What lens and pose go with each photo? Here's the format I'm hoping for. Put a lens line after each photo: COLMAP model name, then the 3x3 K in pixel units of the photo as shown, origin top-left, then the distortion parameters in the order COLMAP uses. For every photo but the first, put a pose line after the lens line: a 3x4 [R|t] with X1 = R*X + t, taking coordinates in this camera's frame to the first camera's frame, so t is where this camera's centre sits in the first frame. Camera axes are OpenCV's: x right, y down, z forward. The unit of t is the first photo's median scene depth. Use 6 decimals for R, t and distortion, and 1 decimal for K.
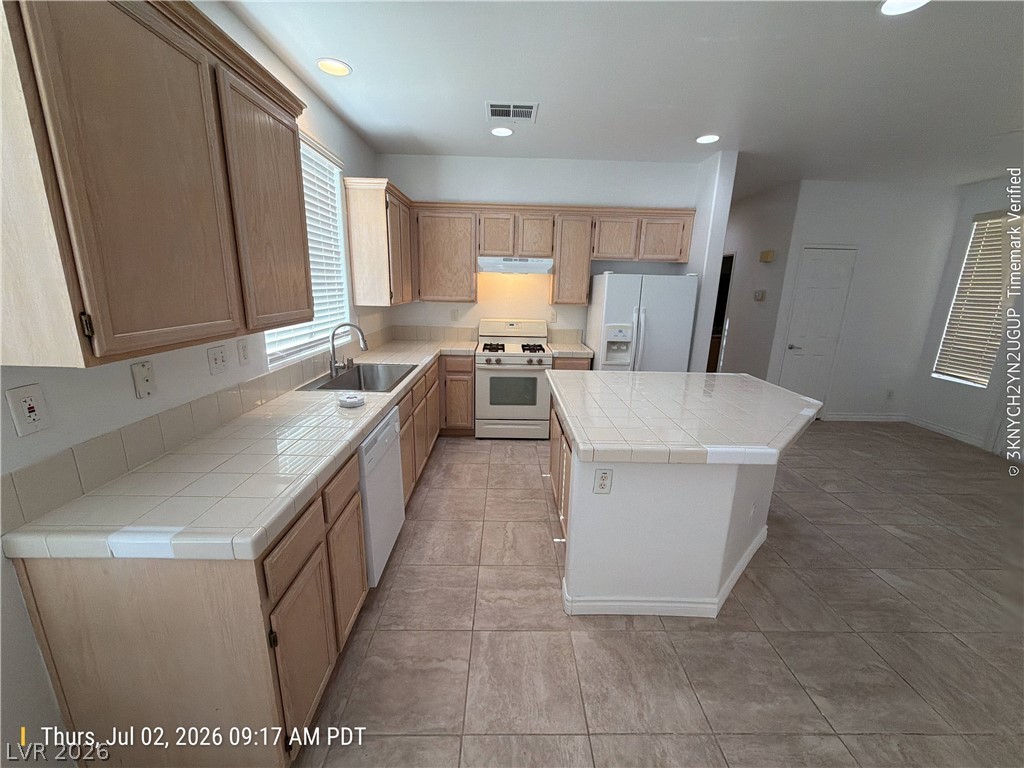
lens RADIAL K [[410.2, 0, 513.0], [0, 410.2, 385.3], [0, 0, 1]] dist [0.003462, 0.000014]
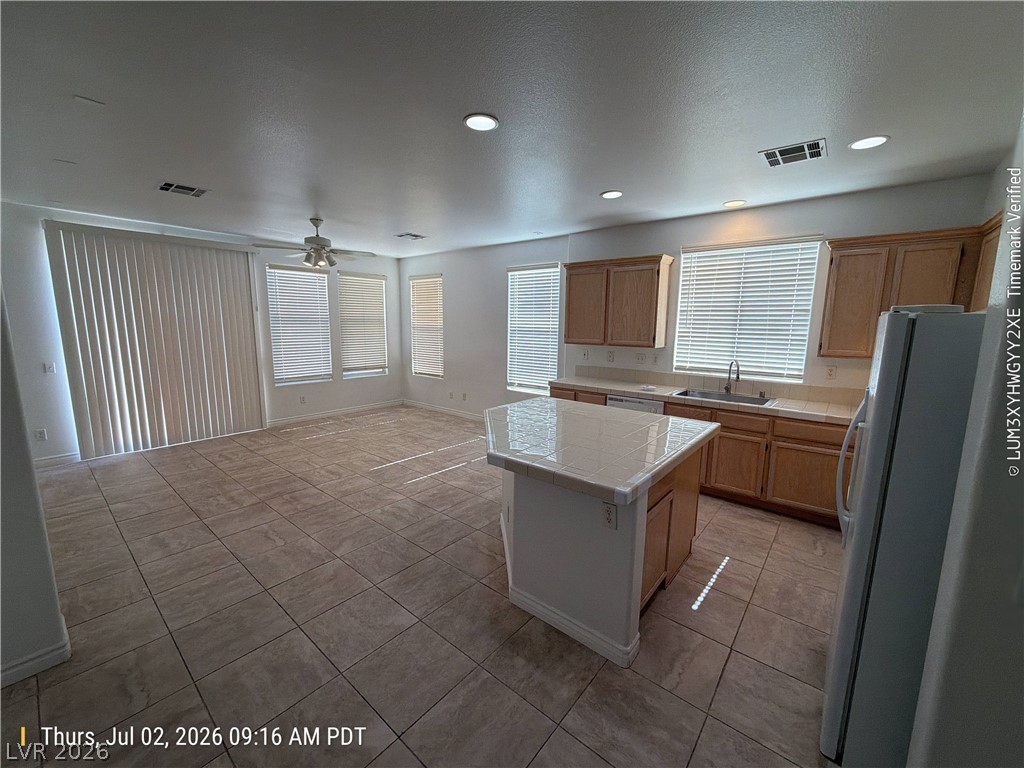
lens RADIAL K [[410.2, 0, 511.5], [0, 410.2, 384.5], [0, 0, 1]] dist [0.003462, 0.000014]
pose [[-0.653042, 0.085167, -0.752517, 1.477456], [-0.210734, 0.933976, 0.288582, -0.397135], [0.727411, 0.347037, -0.591978, 1.619022]]
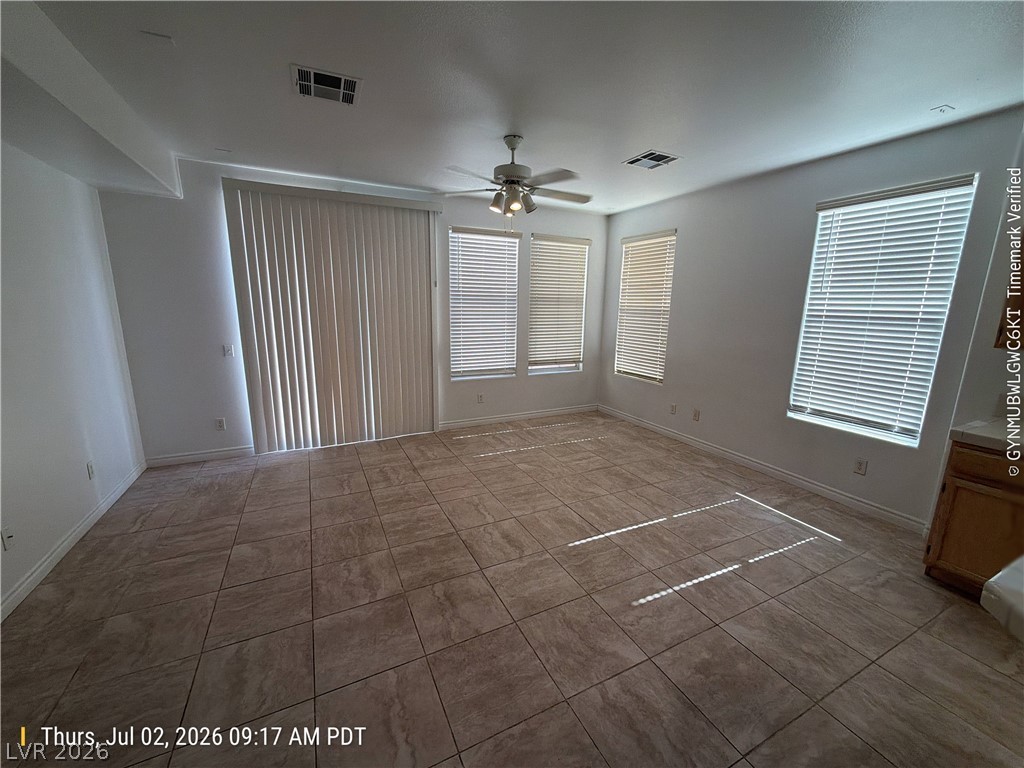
lens RADIAL K [[410.2, 0, 510.7], [0, 410.2, 382.2], [0, 0, 1]] dist [0.003462, 0.000014]
pose [[-0.903150, 0.046506, -0.426799, 1.106842], [-0.139492, 0.908393, 0.394162, -0.178467], [0.406032, 0.415522, -0.813928, 0.806055]]
